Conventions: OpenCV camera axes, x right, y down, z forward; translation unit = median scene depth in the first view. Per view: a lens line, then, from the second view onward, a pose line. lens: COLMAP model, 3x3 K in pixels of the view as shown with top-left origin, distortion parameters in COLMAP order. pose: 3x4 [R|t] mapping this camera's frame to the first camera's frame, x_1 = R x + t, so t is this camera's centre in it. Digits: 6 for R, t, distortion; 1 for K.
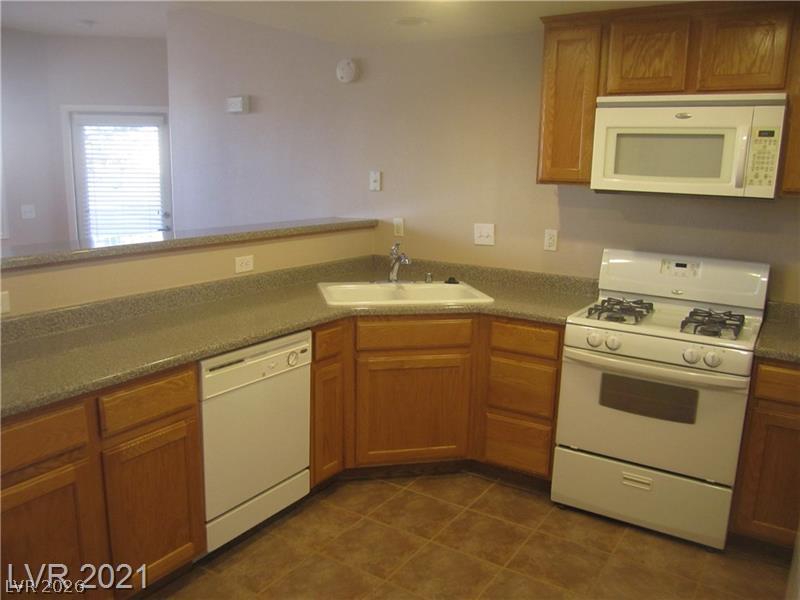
lens RADIAL K [[652.3, 0, 392.9], [0, 652.3, 301.3], [0, 0, 1]] dist [-0.066660, 0.018231]
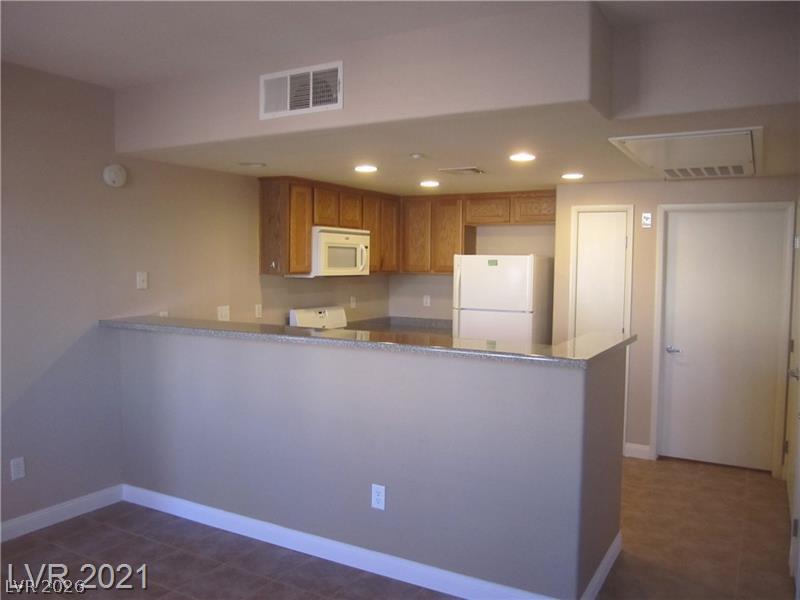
lens RADIAL K [[652.1, 0, 400.6], [0, 652.1, 303.1], [0, 0, 1]] dist [-0.056810, -0.008586]
pose [[-0.065230, -0.086956, 0.994074, -1.610641], [0.193625, 0.976159, 0.098094, -0.246909], [-0.978905, 0.198876, -0.046838, 0.926541]]
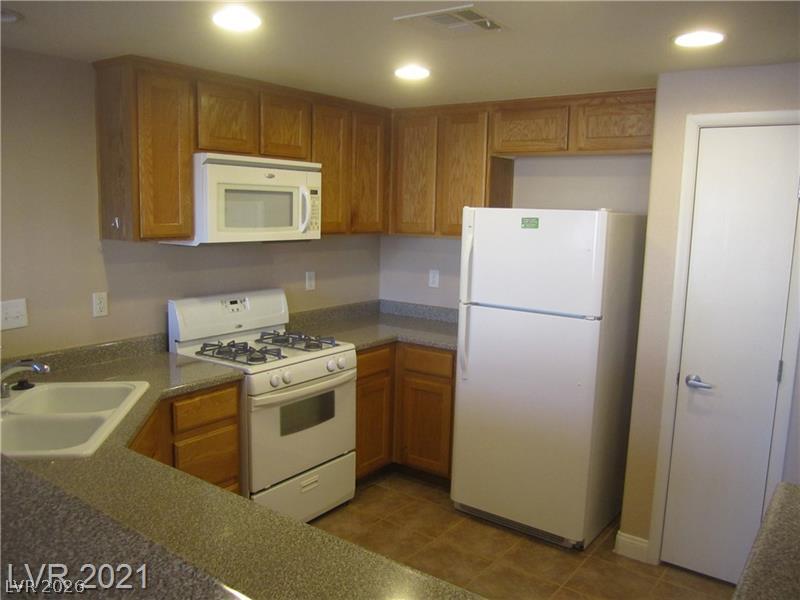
lens RADIAL K [[652.1, 0, 398.1], [0, 652.1, 299.0], [0, 0, 1]] dist [-0.056810, -0.008586]
pose [[0.057752, -0.161838, 0.985126, -0.717332], [0.182757, 0.971812, 0.148936, -0.194697], [-0.981460, 0.171438, 0.085701, 0.671516]]
